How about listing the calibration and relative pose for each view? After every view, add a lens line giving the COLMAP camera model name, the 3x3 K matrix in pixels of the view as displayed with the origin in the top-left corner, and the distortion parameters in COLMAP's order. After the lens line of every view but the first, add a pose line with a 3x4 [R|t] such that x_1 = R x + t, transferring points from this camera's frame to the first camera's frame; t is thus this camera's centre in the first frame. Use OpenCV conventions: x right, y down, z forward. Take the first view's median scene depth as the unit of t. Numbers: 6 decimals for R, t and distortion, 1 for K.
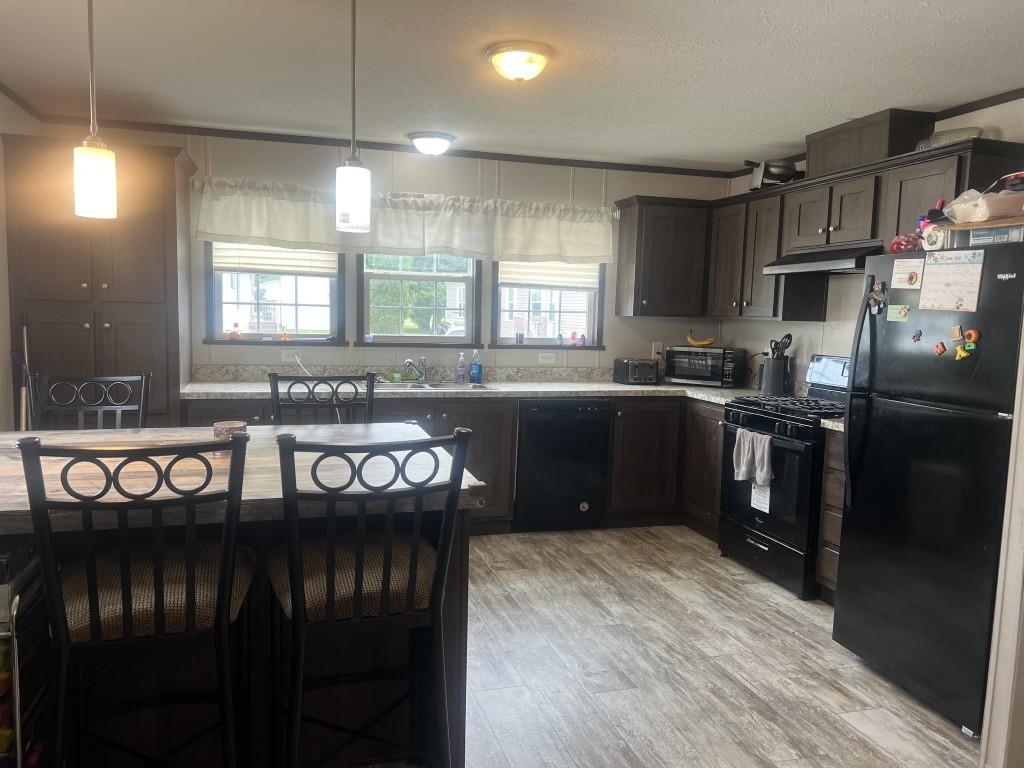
lens RADIAL K [[780.4, 0, 512.0], [0, 780.4, 384.0], [0, 0, 1]] dist [0.056363, -0.006377]
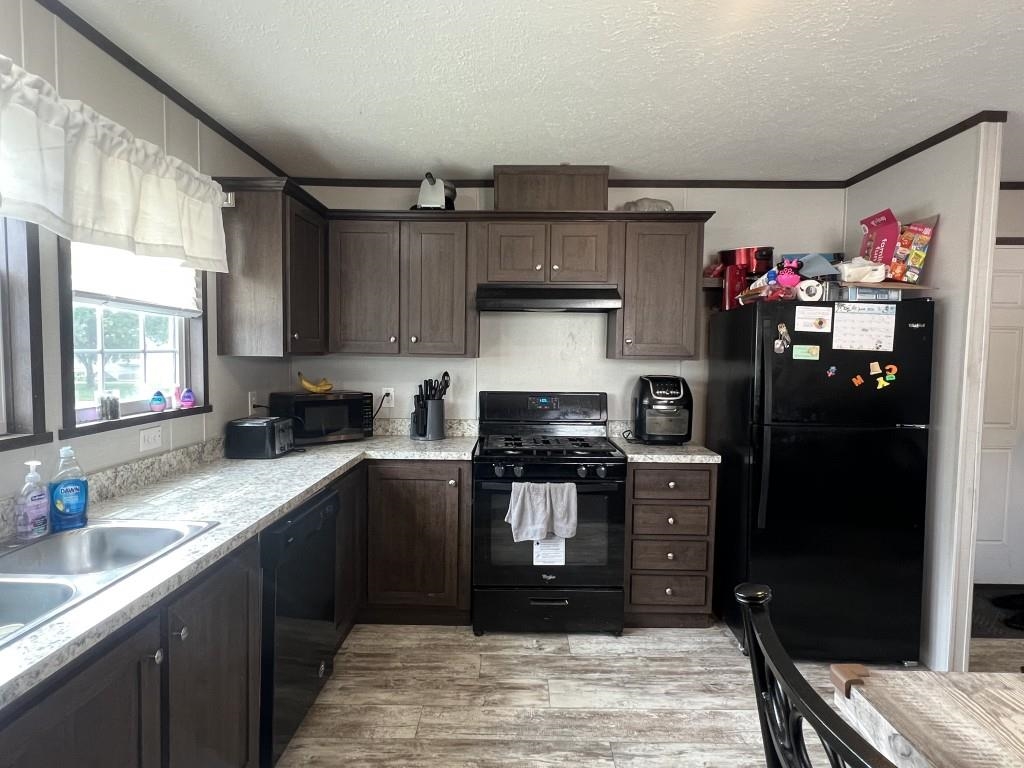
lens RADIAL K [[588.5, 0, 512.0], [0, 588.5, 384.0], [0, 0, 1]] dist [0.000027, -0.000663]
pose [[0.294563, -0.076076, 0.952599, -0.290620], [0.087979, 0.994752, 0.052238, -0.077769], [-0.951573, 0.068421, 0.299711, 0.710608]]
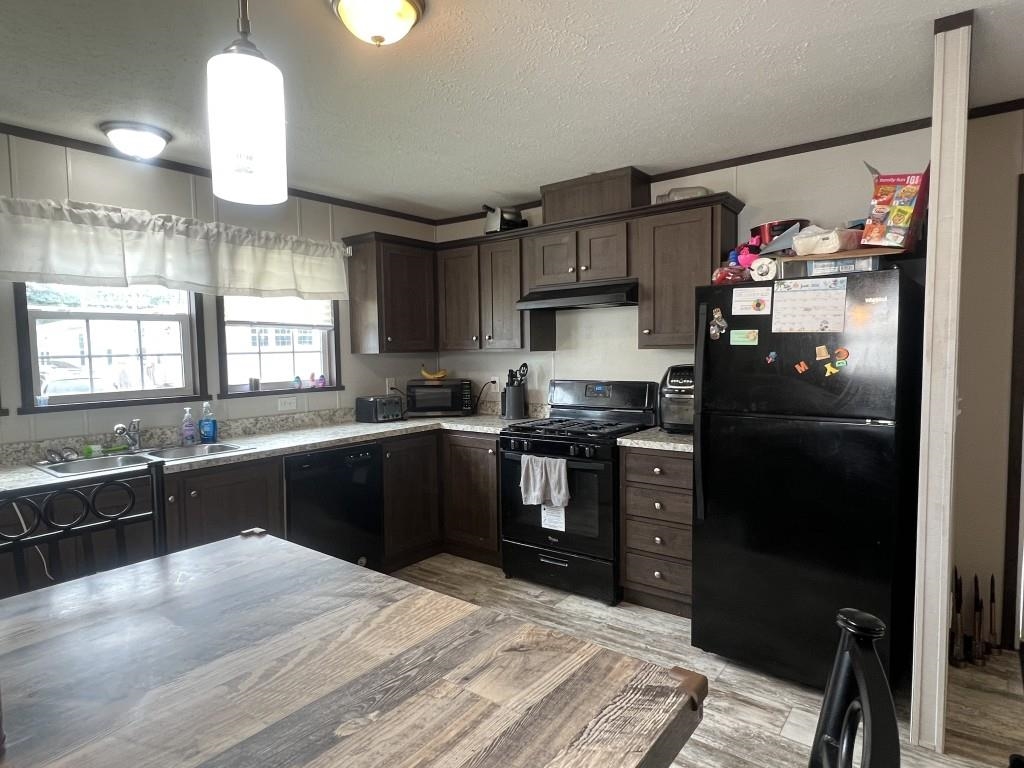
lens RADIAL K [[588.5, 0, 512.0], [0, 588.5, 384.0], [0, 0, 1]] dist [0.000027, -0.000663]
pose [[0.810270, -0.076263, 0.581074, -0.152469], [0.095214, 0.995455, -0.002122, -0.033245], [-0.578271, 0.057046, 0.813848, 0.324920]]
